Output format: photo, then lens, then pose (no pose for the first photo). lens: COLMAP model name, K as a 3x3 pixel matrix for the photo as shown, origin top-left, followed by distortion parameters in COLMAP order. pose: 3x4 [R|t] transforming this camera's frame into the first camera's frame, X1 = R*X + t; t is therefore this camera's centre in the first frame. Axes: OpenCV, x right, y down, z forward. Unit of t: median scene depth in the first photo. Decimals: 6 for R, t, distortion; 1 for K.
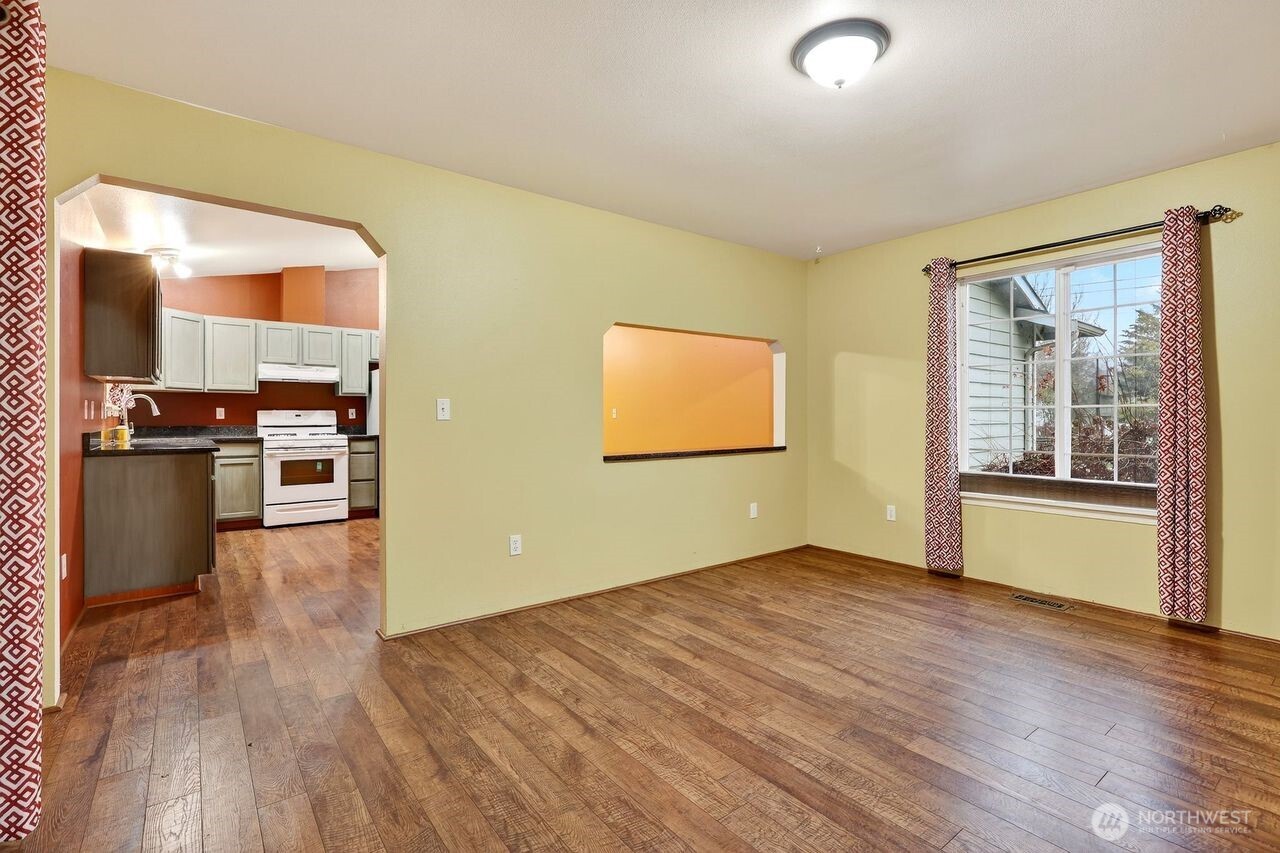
lens RADIAL K [[596.0, 0, 650.3], [0, 596.0, 417.0], [0, 0, 1]] dist [-0.000425, -0.000196]
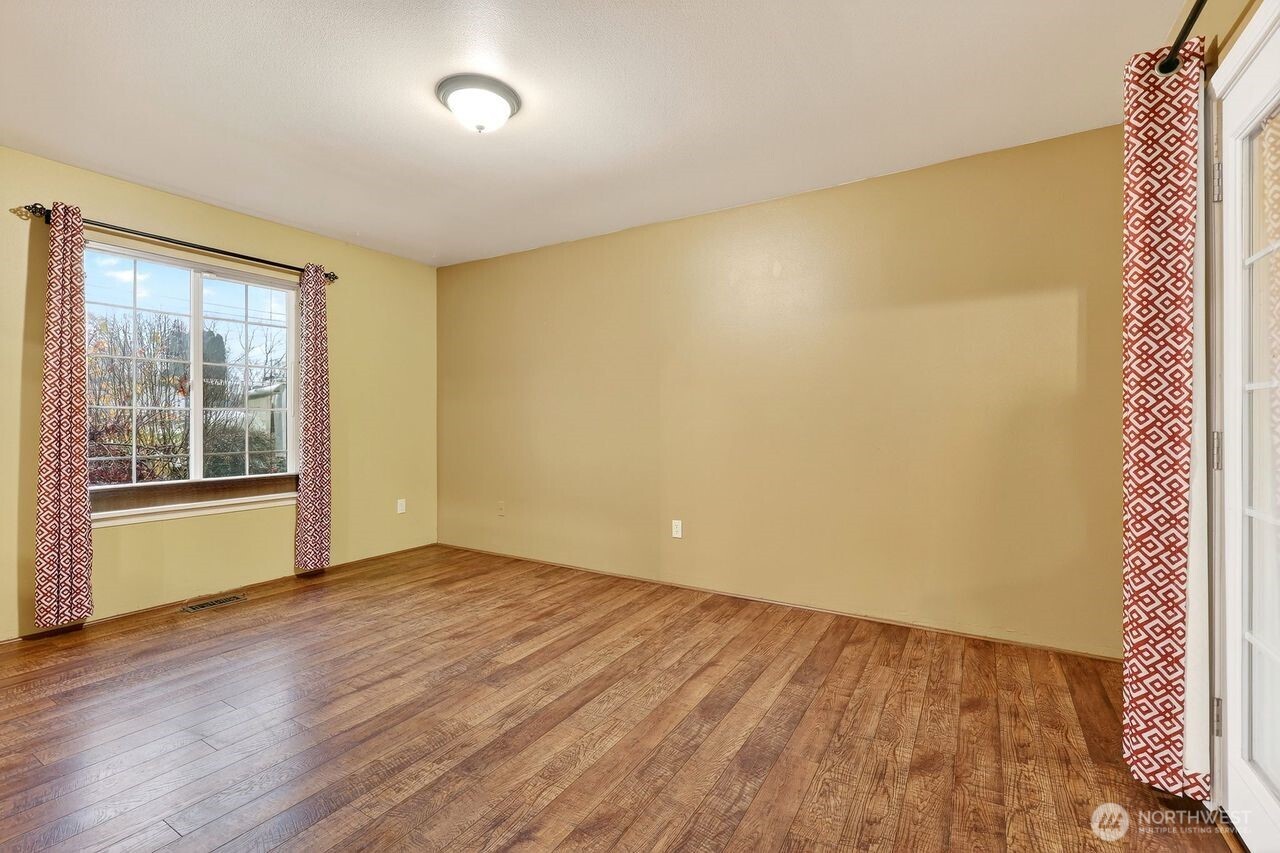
lens RADIAL K [[557.0, 0, 648.3], [0, 557.0, 419.0], [0, 0, 1]] dist [-0.000856, -0.000182]
pose [[-0.370547, 0.003767, 0.928806, -0.713674], [-0.003302, 0.999980, -0.005373, 0.004386], [-0.928808, -0.005057, -0.370528, 0.980952]]
